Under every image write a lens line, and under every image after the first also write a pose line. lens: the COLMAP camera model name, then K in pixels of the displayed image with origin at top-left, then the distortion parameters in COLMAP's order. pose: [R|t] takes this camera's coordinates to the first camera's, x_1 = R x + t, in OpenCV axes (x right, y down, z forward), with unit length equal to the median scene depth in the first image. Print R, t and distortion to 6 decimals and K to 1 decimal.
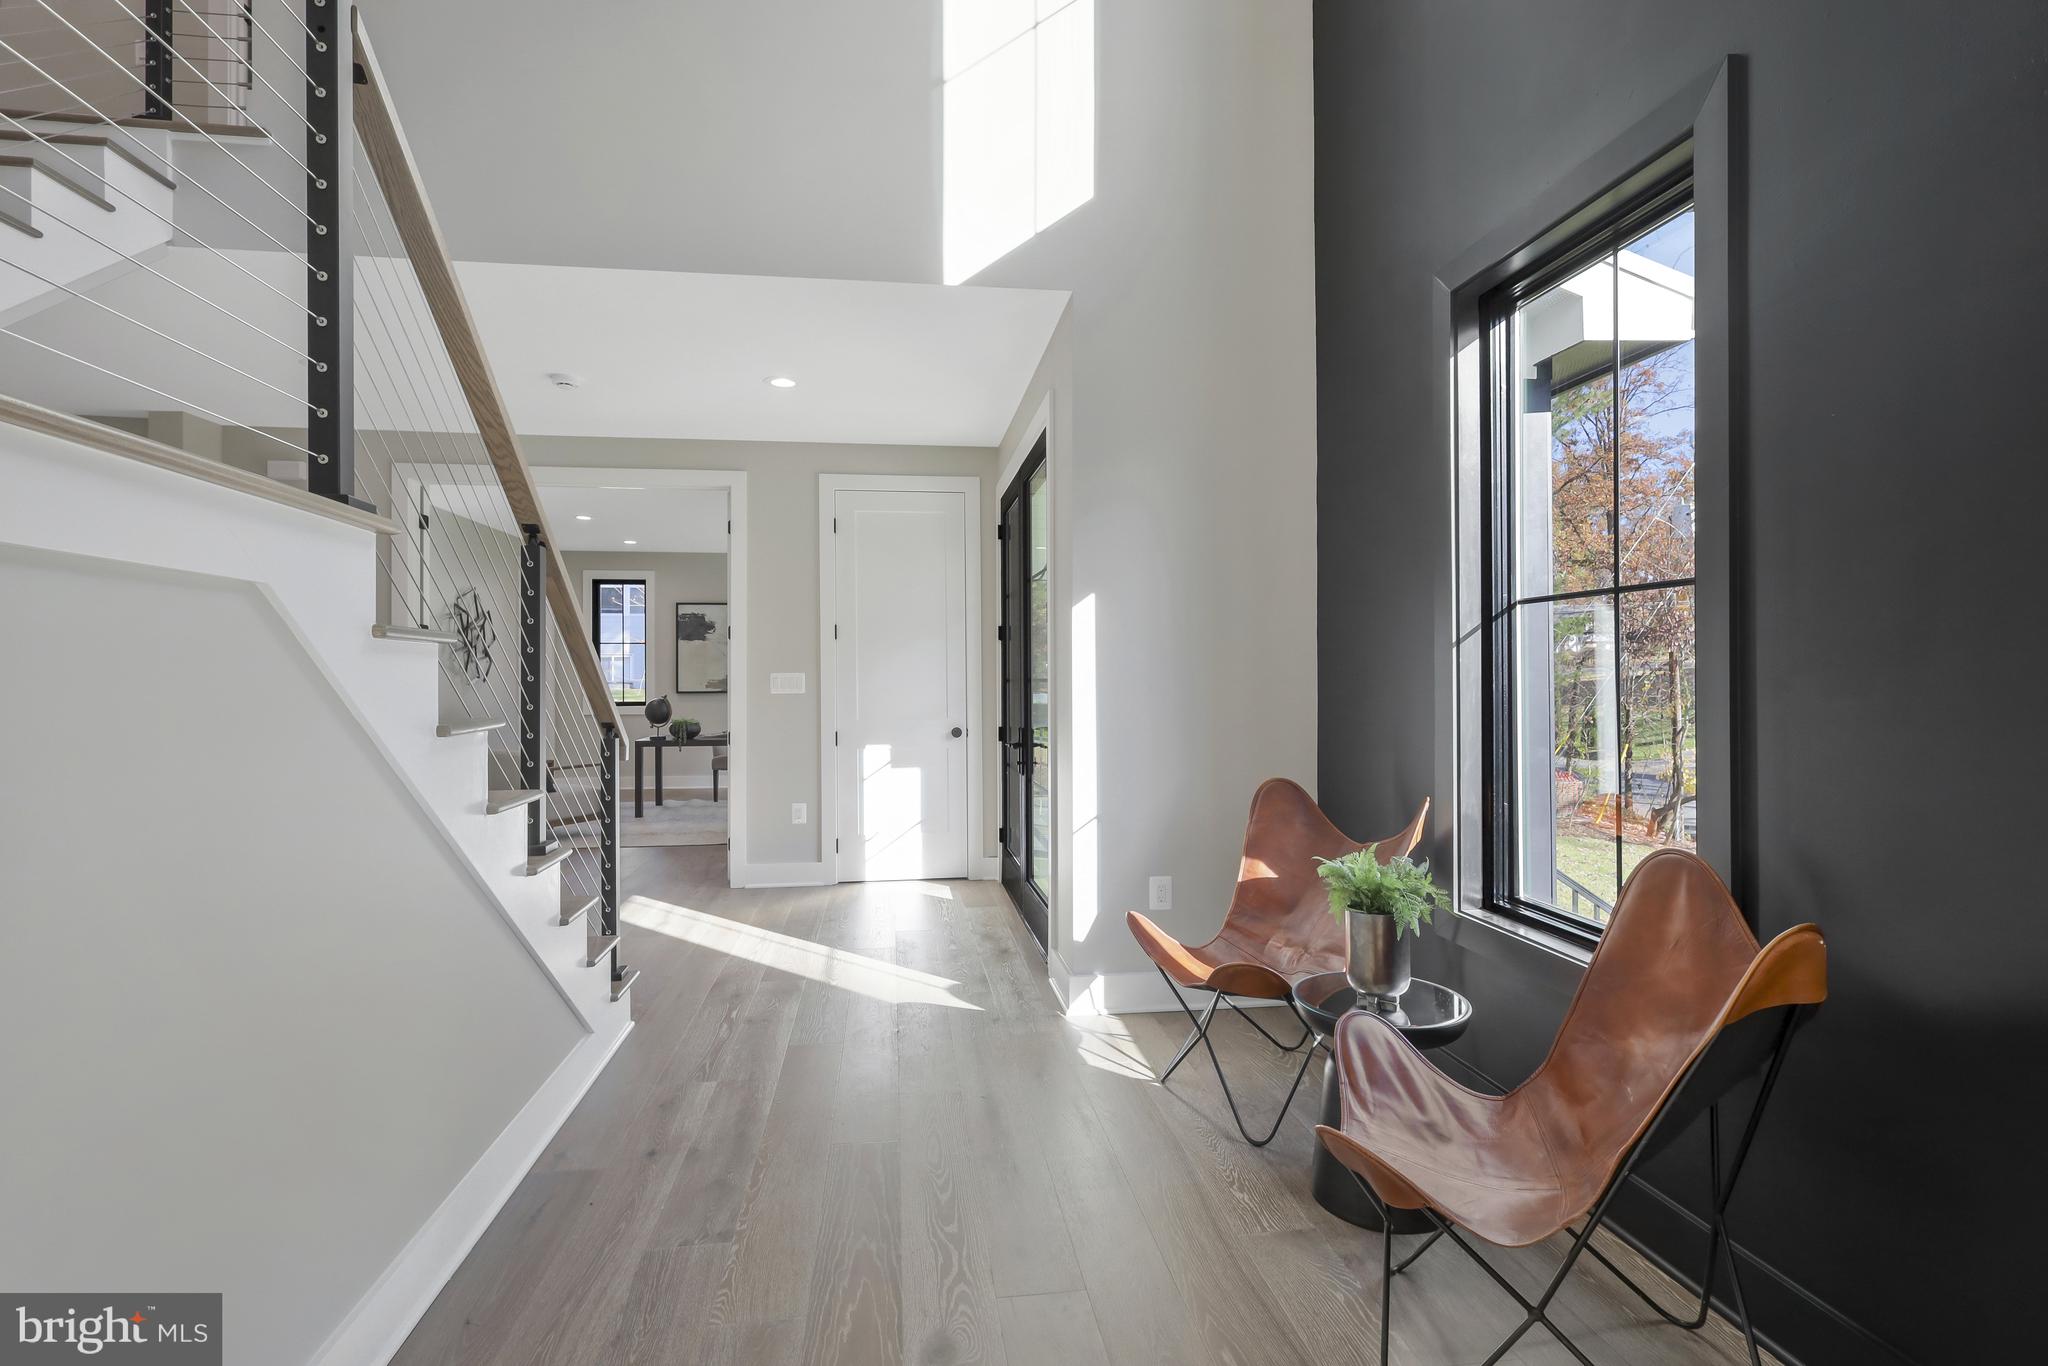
lens RADIAL K [[968.5, 0, 1024.0], [0, 968.5, 678.0], [0, 0, 1]] dist [-0.000571, -0.000892]
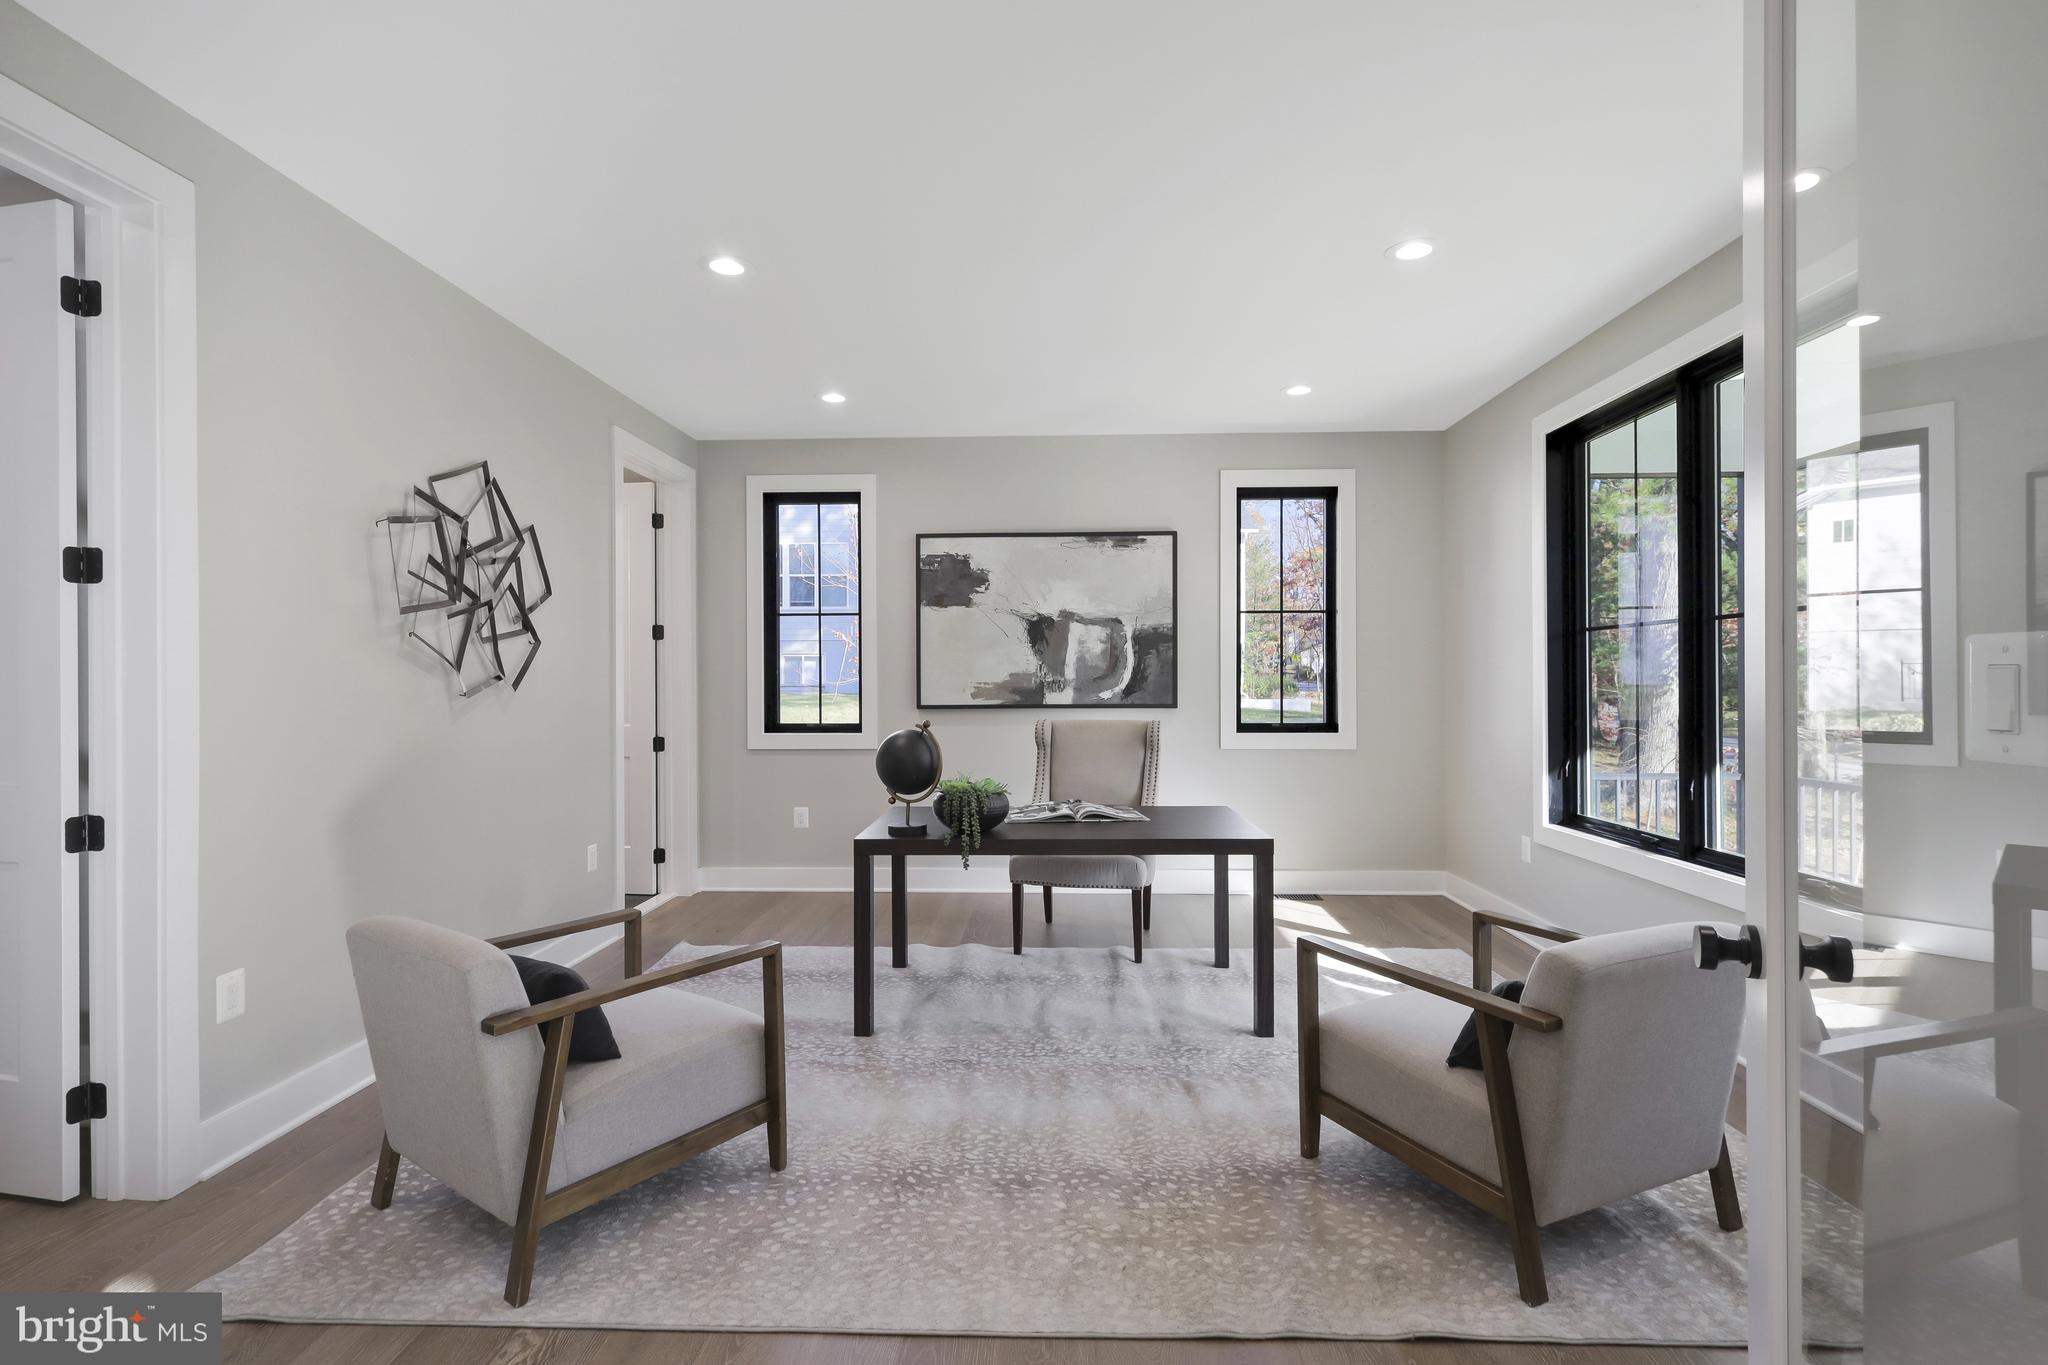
lens RADIAL K [[968.5, 0, 1025.2], [0, 968.5, 683.9], [0, 0, 1]] dist [-0.000571, -0.000892]
pose [[0.983642, -0.005936, -0.180035, -0.256121], [0.006463, 0.999976, 0.002337, 0.001891], [0.180017, -0.003462, 0.983657, 0.612475]]
